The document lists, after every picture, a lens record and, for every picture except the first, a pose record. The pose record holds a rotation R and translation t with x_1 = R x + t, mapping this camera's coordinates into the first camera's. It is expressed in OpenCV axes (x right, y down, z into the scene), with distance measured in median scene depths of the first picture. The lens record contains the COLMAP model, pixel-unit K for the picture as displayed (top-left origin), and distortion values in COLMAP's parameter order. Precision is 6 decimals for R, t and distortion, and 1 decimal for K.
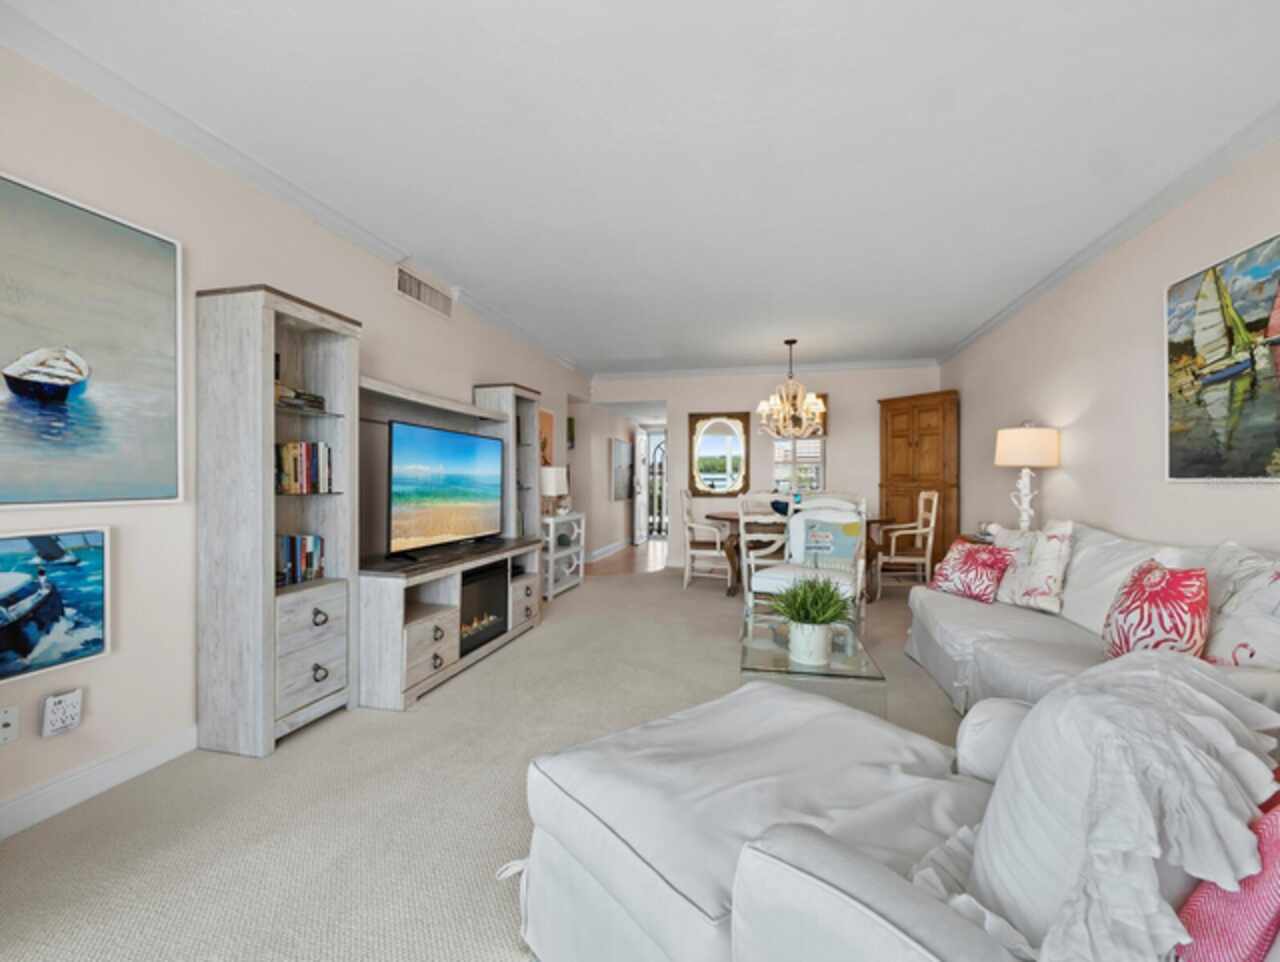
lens RADIAL K [[534.7, 0, 640.0], [0, 534.7, 481.0], [0, 0, 1]] dist [0.002169, 0.000405]
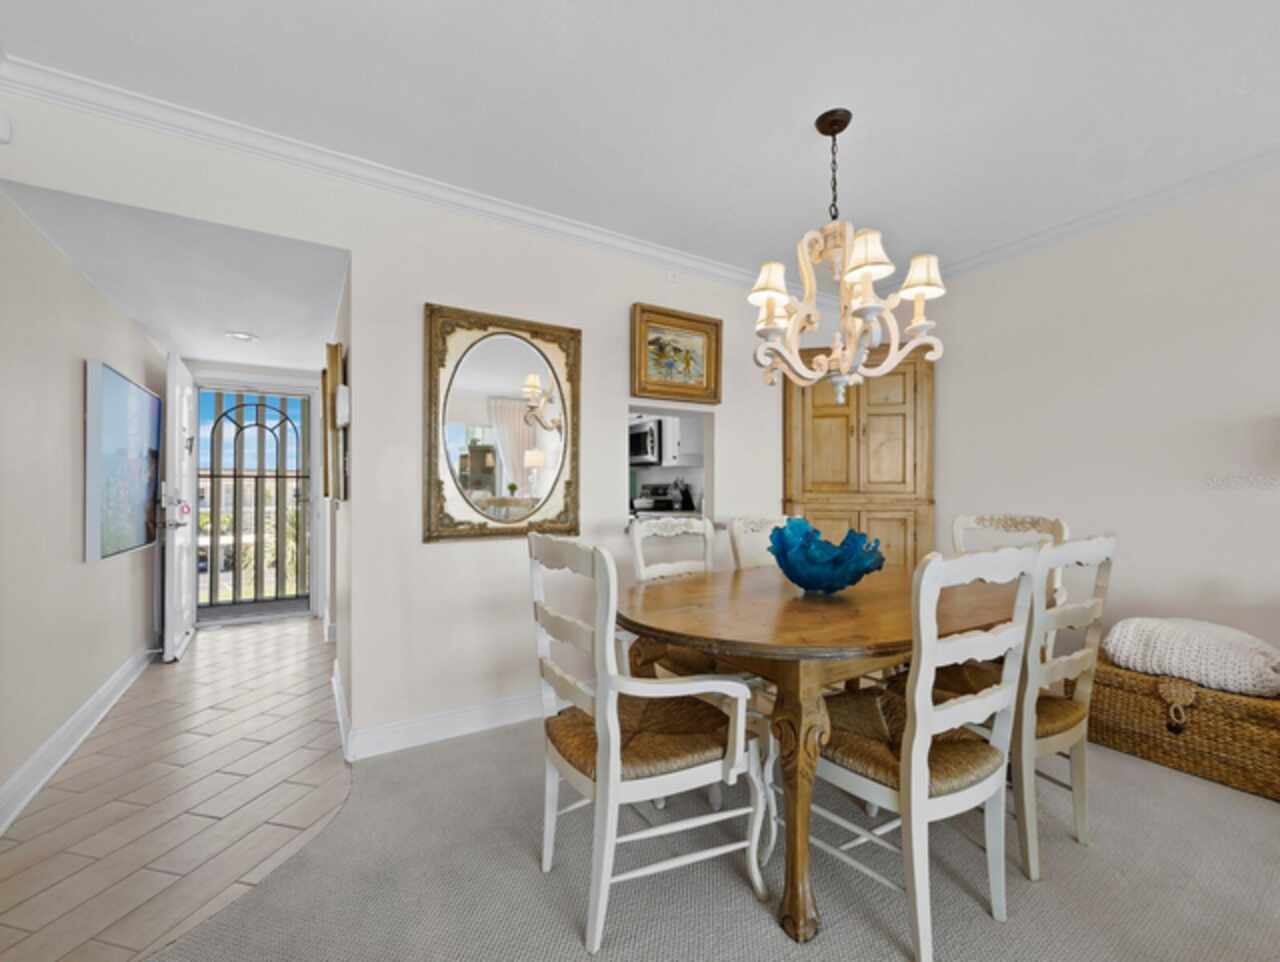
lens RADIAL K [[534.7, 0, 640.0], [0, 534.7, 481.0], [0, 0, 1]] dist [0.002169, 0.000405]
pose [[0.705095, 0.007750, 0.709071, -0.057786], [0.001255, 0.999925, -0.012177, -0.005900], [-0.709112, 0.009476, 0.705032, 0.655994]]
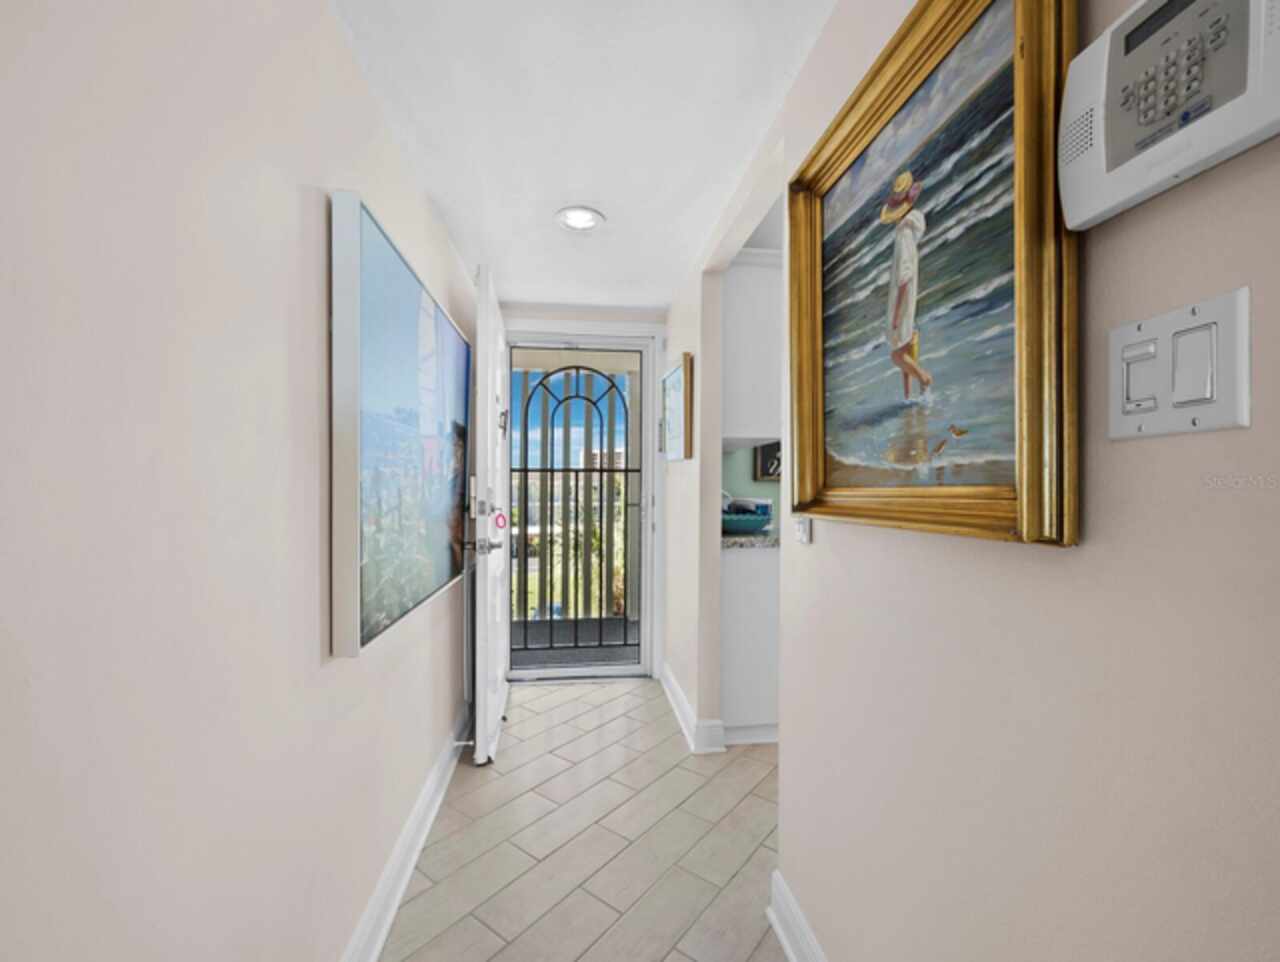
lens RADIAL K [[534.7, 0, 640.0], [0, 534.7, 481.0], [0, 0, 1]] dist [0.002169, 0.000405]
pose [[0.936004, 0.002922, 0.351977, -0.034922], [0.000027, 0.999965, -0.008372, -0.006978], [-0.351989, 0.007846, 0.935971, 1.005089]]
